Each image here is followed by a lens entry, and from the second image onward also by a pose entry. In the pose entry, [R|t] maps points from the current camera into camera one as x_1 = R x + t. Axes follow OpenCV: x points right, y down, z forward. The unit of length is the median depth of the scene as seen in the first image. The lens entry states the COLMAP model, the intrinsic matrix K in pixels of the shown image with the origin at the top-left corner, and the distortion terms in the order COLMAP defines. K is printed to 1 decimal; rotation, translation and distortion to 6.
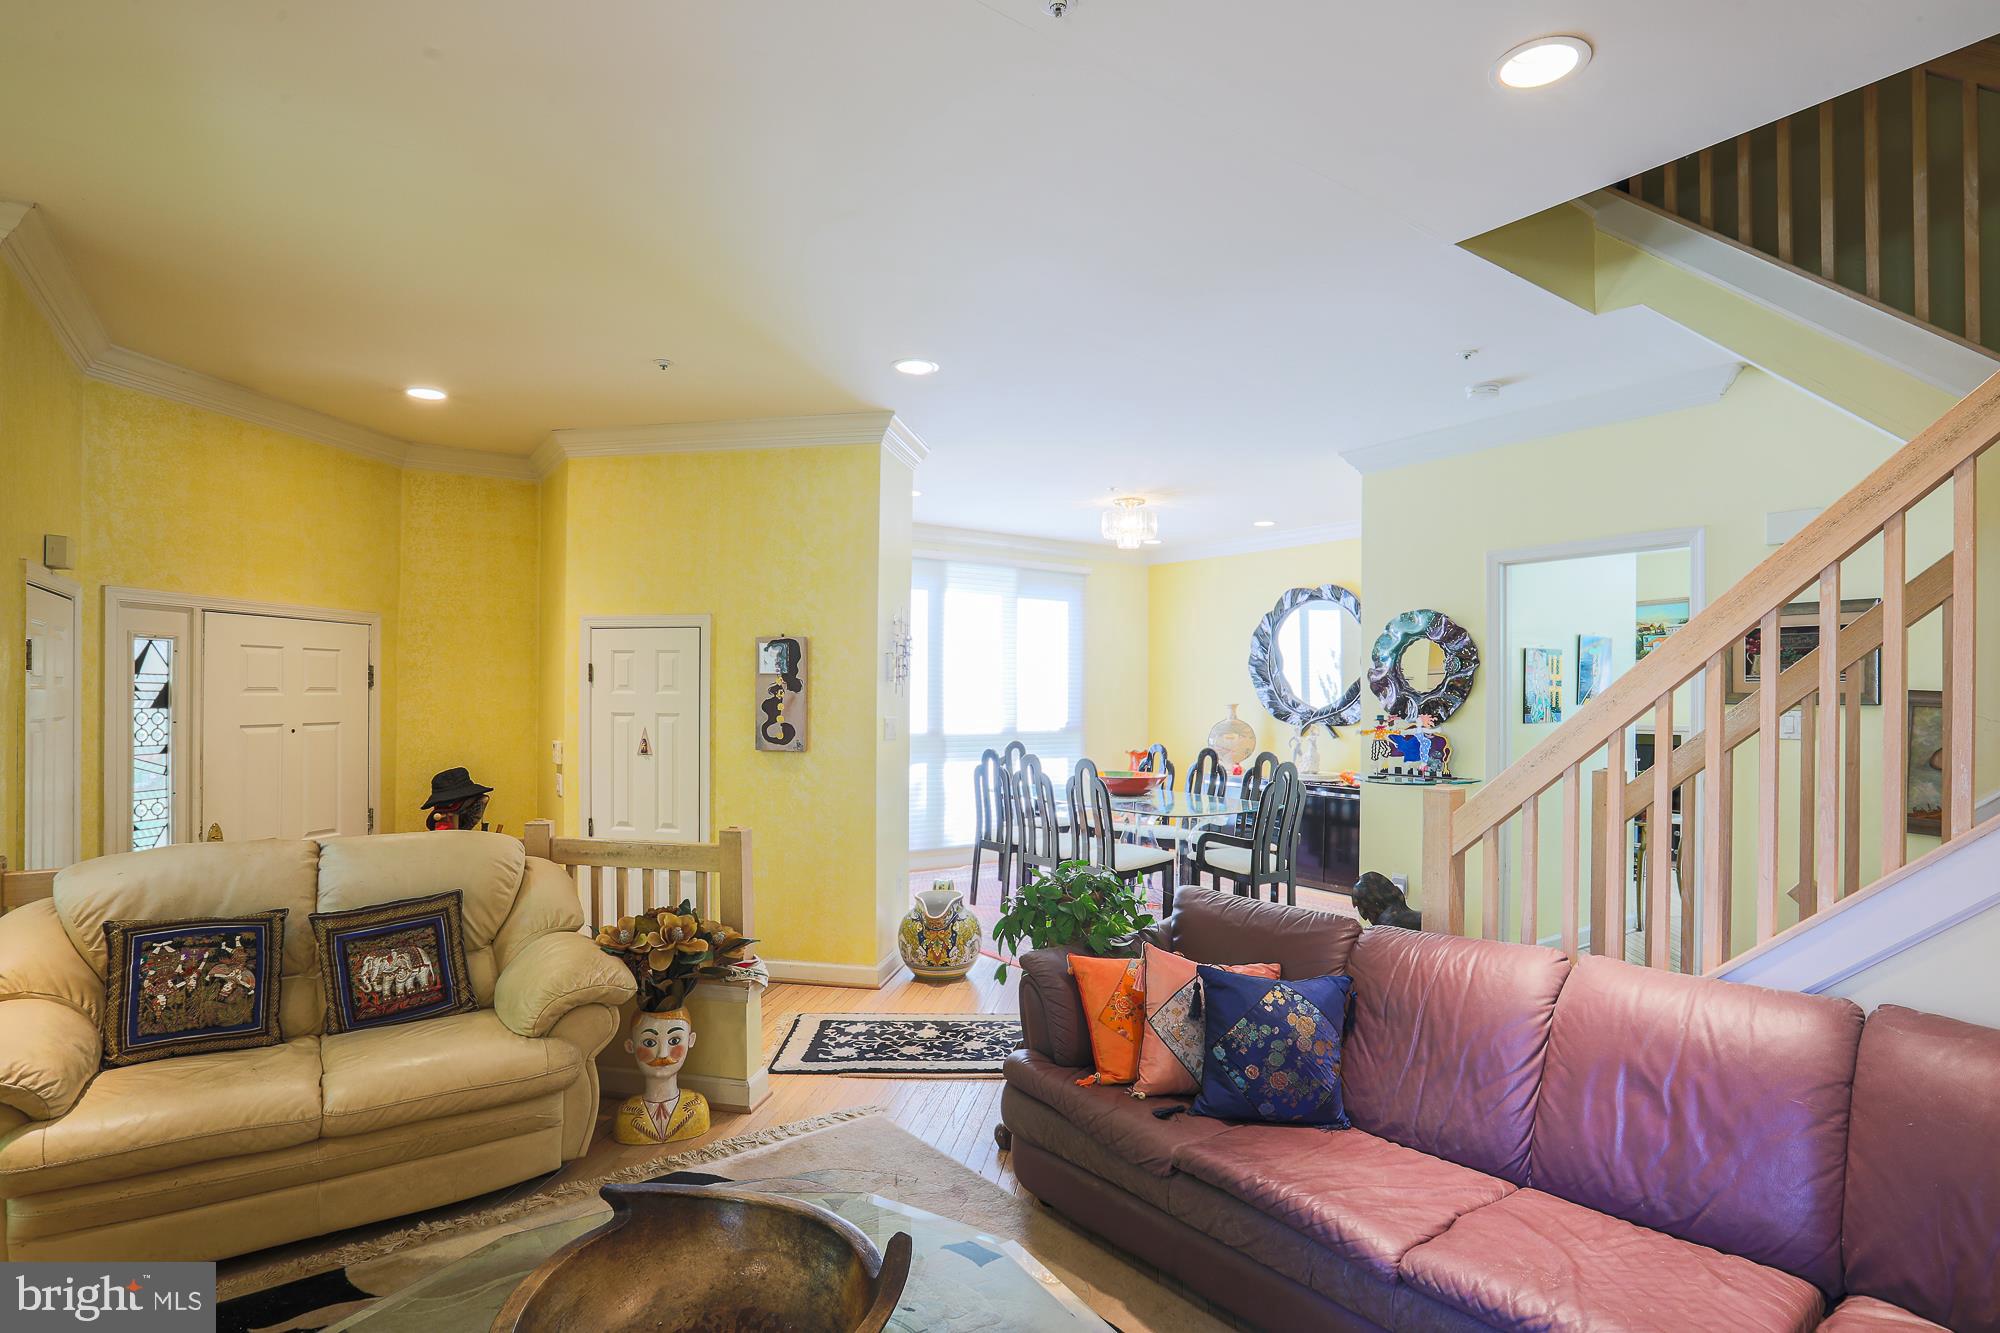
lens RADIAL K [[975.5, 0, 1008.5], [0, 975.5, 647.7], [0, 0, 1]] dist [-0.051002, 0.018135]
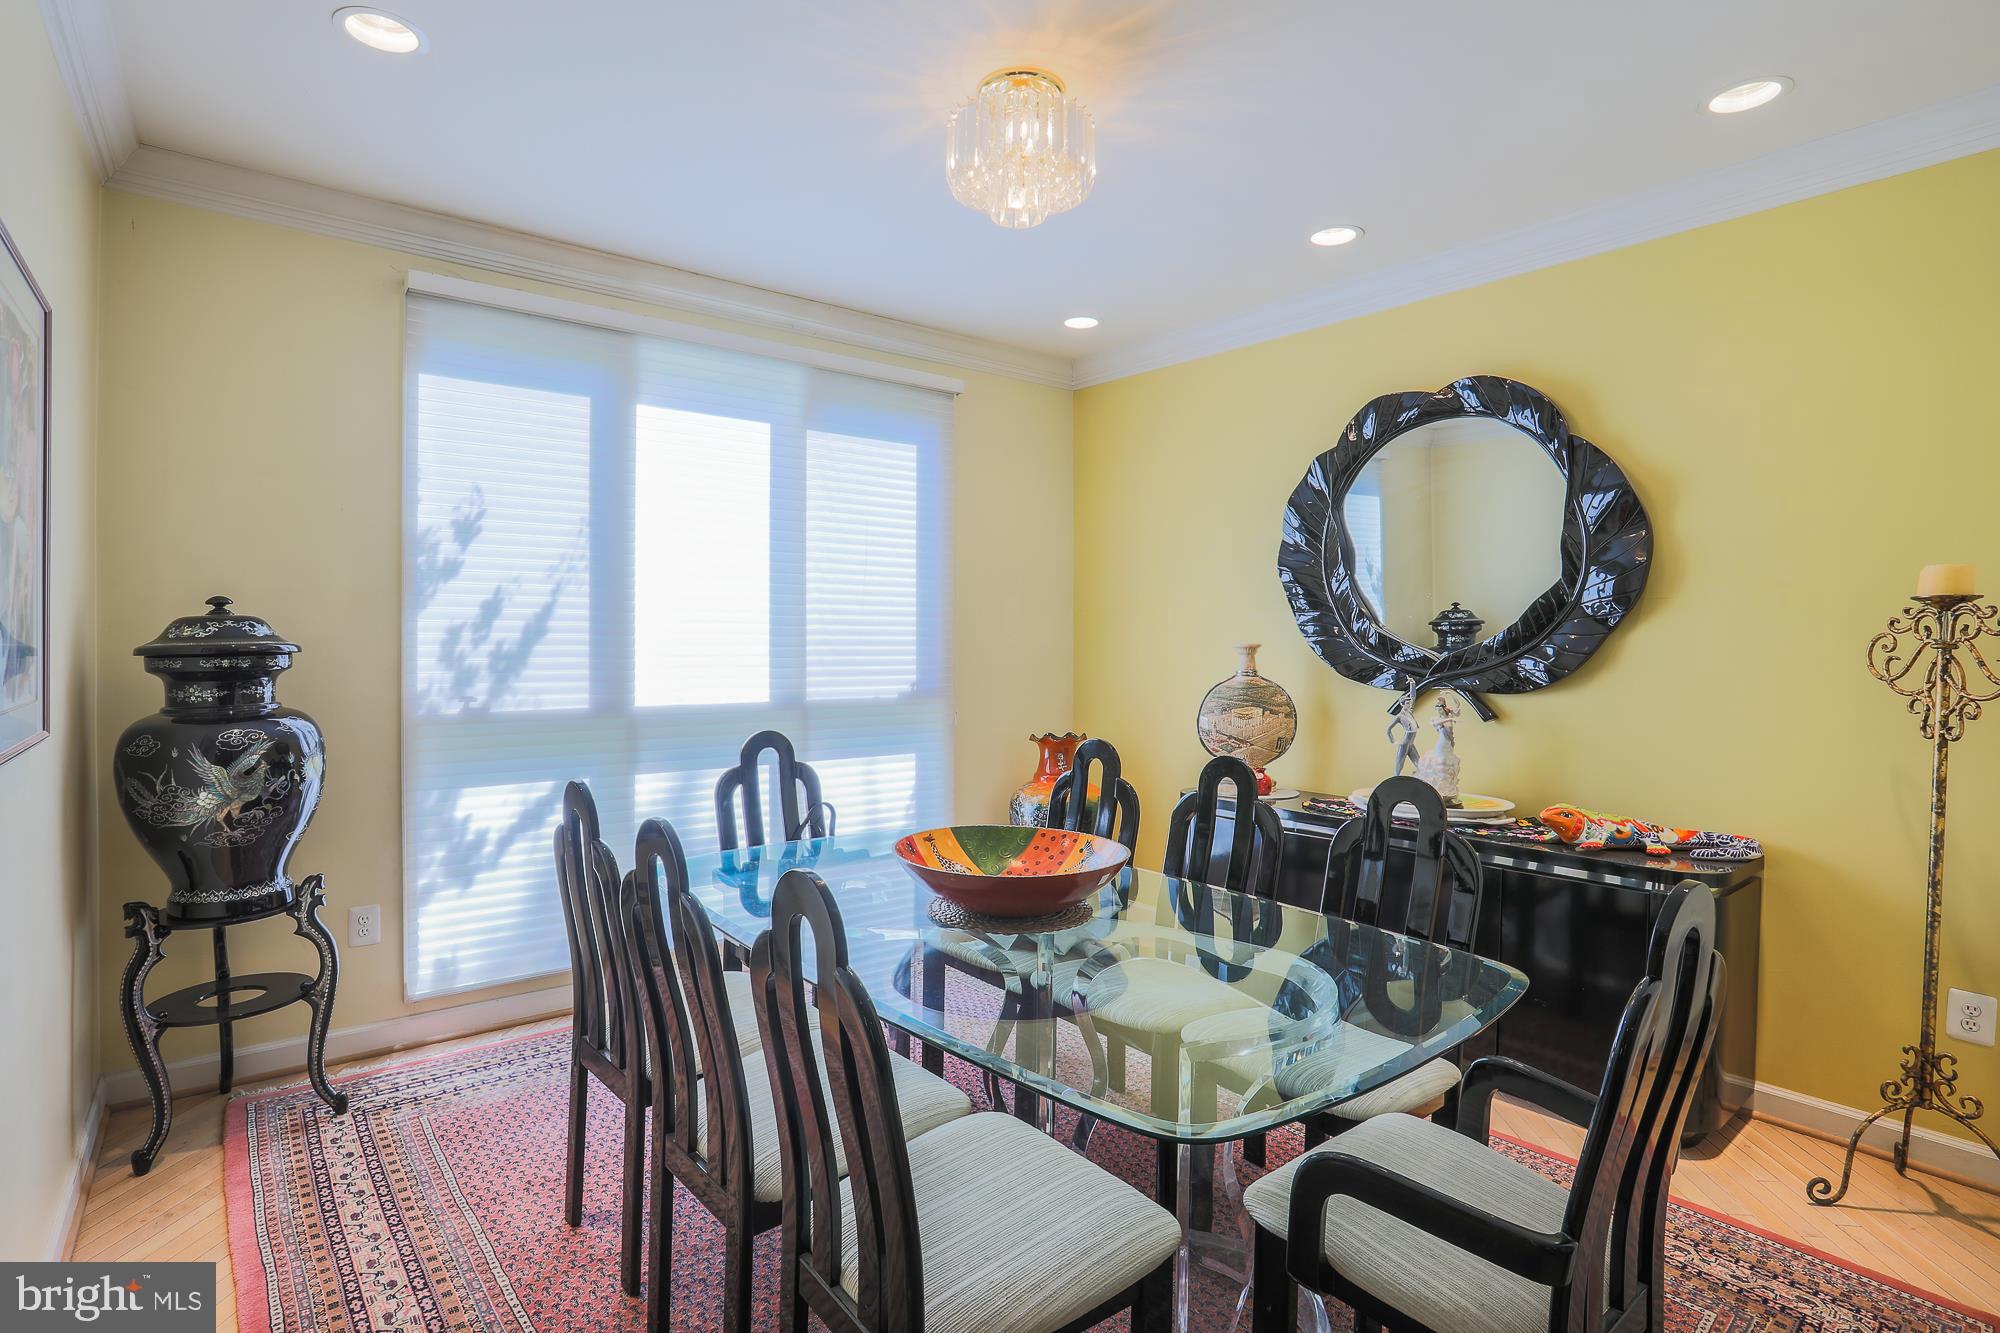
lens RADIAL K [[975.5, 0, 1008.5], [0, 975.5, 647.7], [0, 0, 1]] dist [-0.051002, 0.018135]
pose [[0.996501, -0.001772, 0.083559, 0.078286], [-0.003044, 0.998342, 0.057475, 0.034713], [-0.083523, -0.057528, 0.994844, 0.577490]]
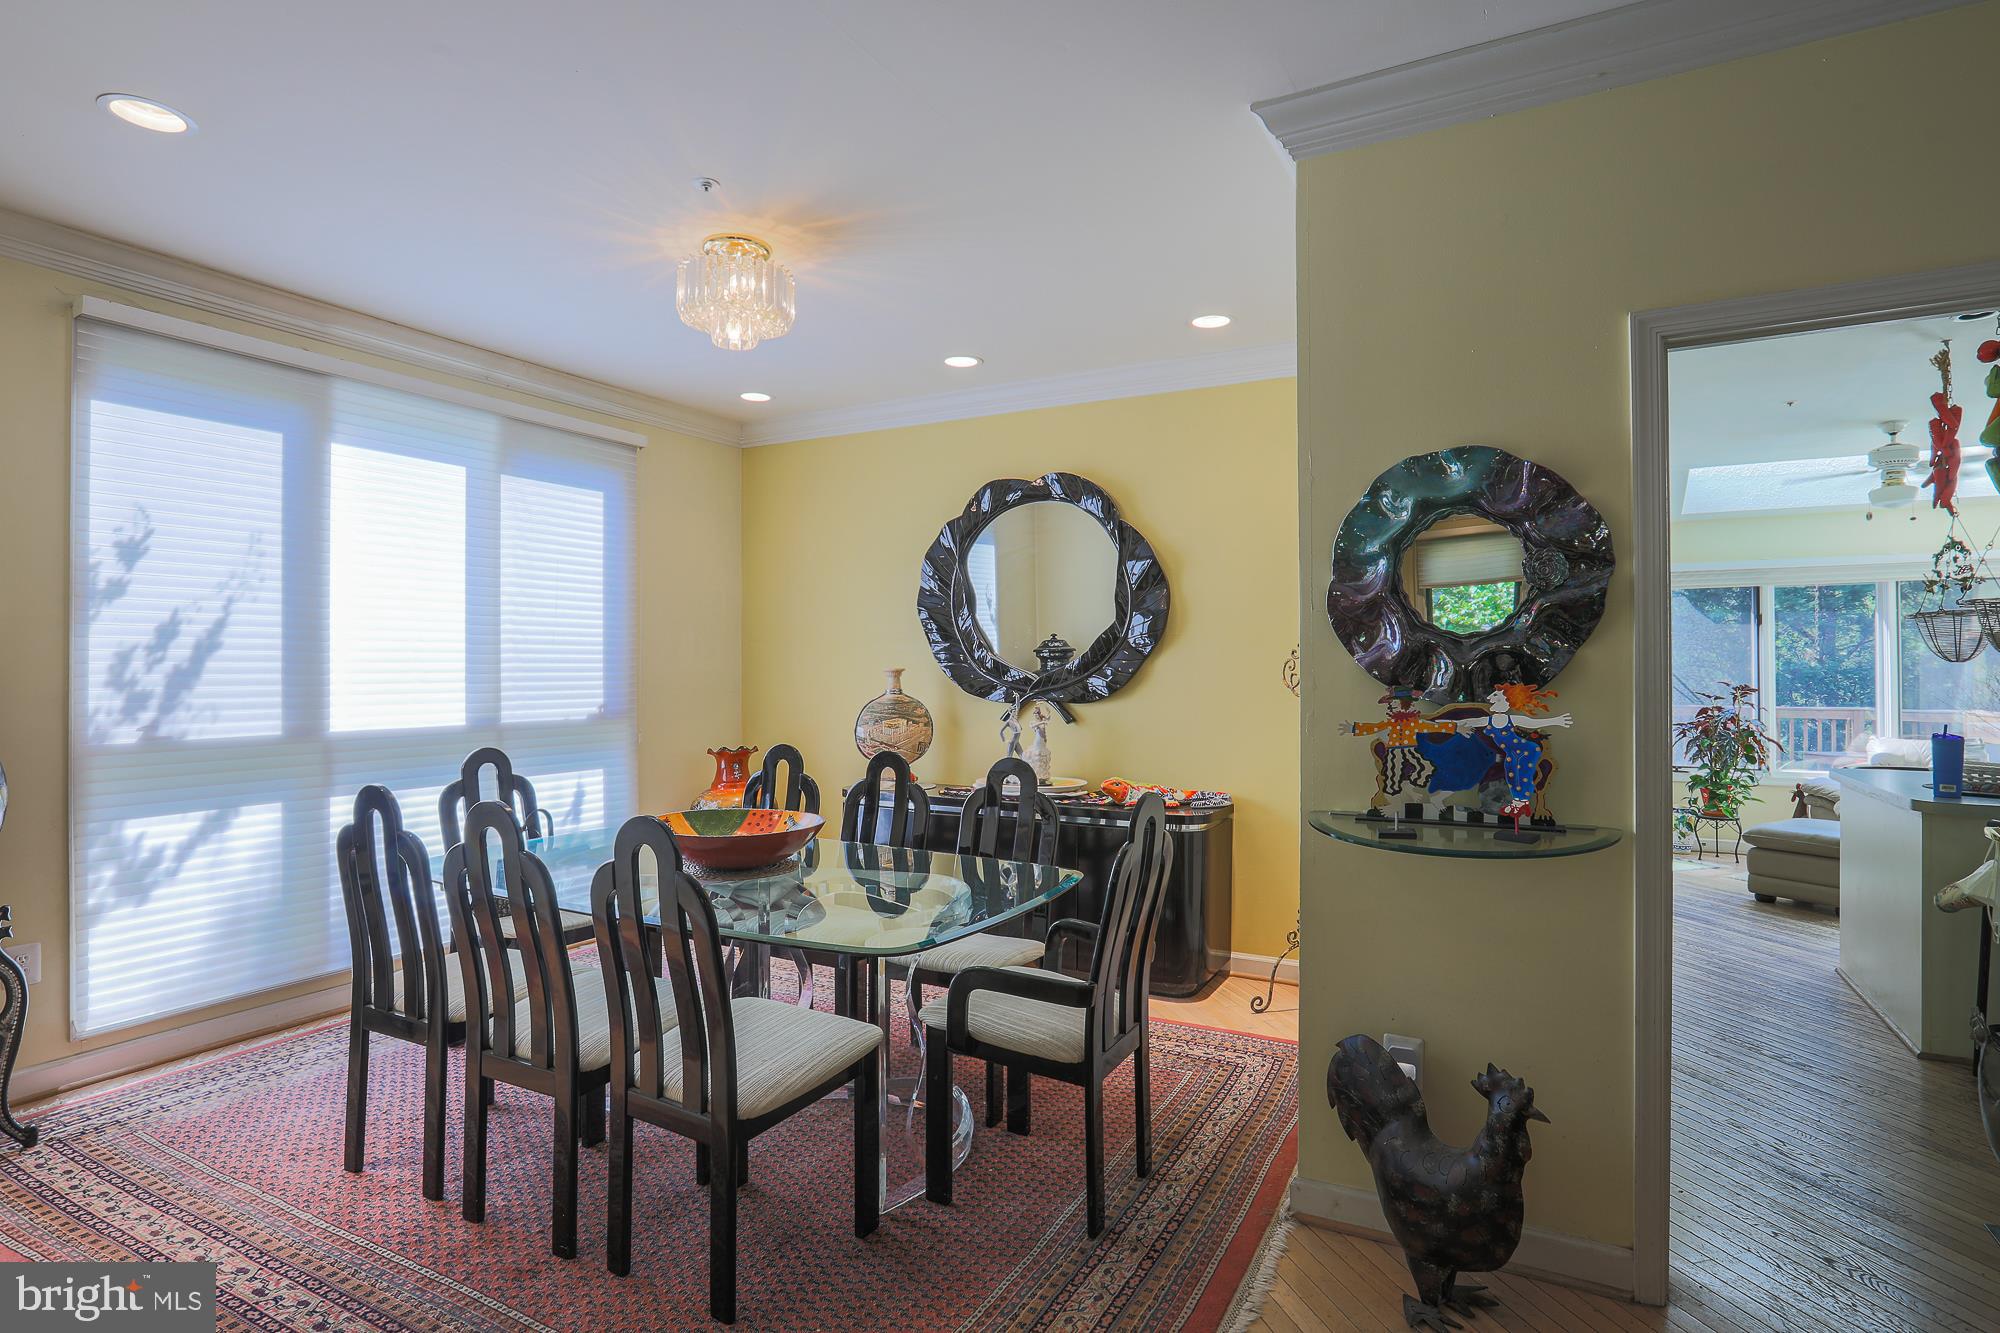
lens RADIAL K [[954.5, 0, 1000.0], [0, 954.5, 666.5], [0, 0, 1]] dist [-0.030489, 0.000106]
pose [[0.897937, -0.006266, 0.440079, 0.030723], [-0.015819, 0.998793, 0.046499, 0.030026], [-0.439839, -0.048715, 0.896755, 0.478786]]
